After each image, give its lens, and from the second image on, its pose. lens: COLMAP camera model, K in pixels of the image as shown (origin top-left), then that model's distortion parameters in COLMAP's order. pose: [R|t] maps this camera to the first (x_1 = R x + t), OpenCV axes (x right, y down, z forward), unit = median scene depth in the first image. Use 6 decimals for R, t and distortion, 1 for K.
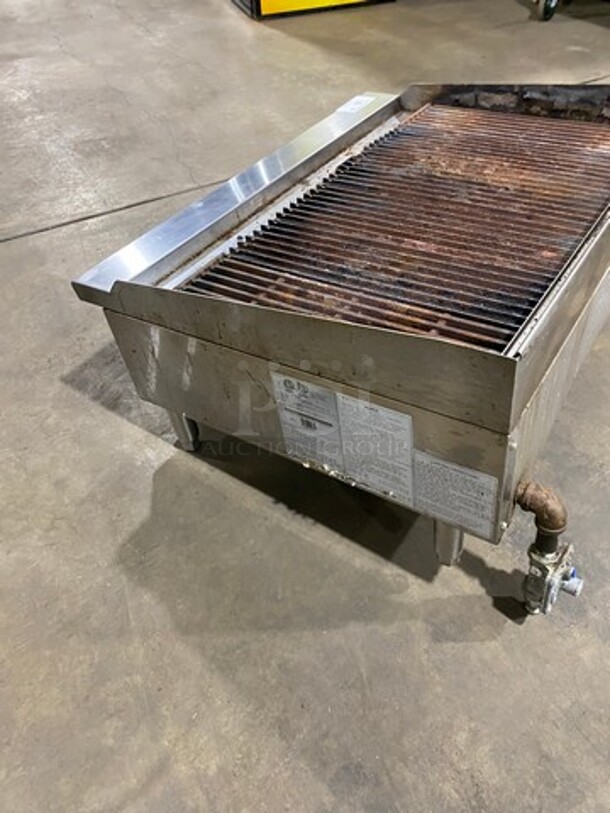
lens RADIAL K [[606.6, 0, 305.6], [0, 606.6, 404.5], [0, 0, 1]] dist [0.013587, -0.004493]
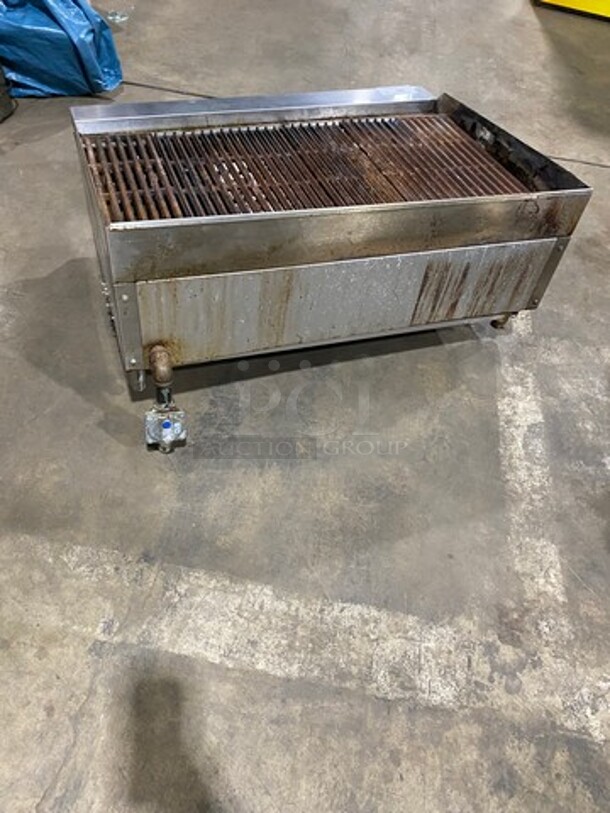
lens RADIAL K [[606.6, 0, 293.1], [0, 606.6, 407.1], [0, 0, 1]] dist [0.013587, -0.004493]
pose [[0.785085, 0.546188, -0.292097, 0.627487], [-0.521524, 0.837330, 0.163985, -0.084202], [0.334148, 0.023593, 0.942225, -0.142068]]
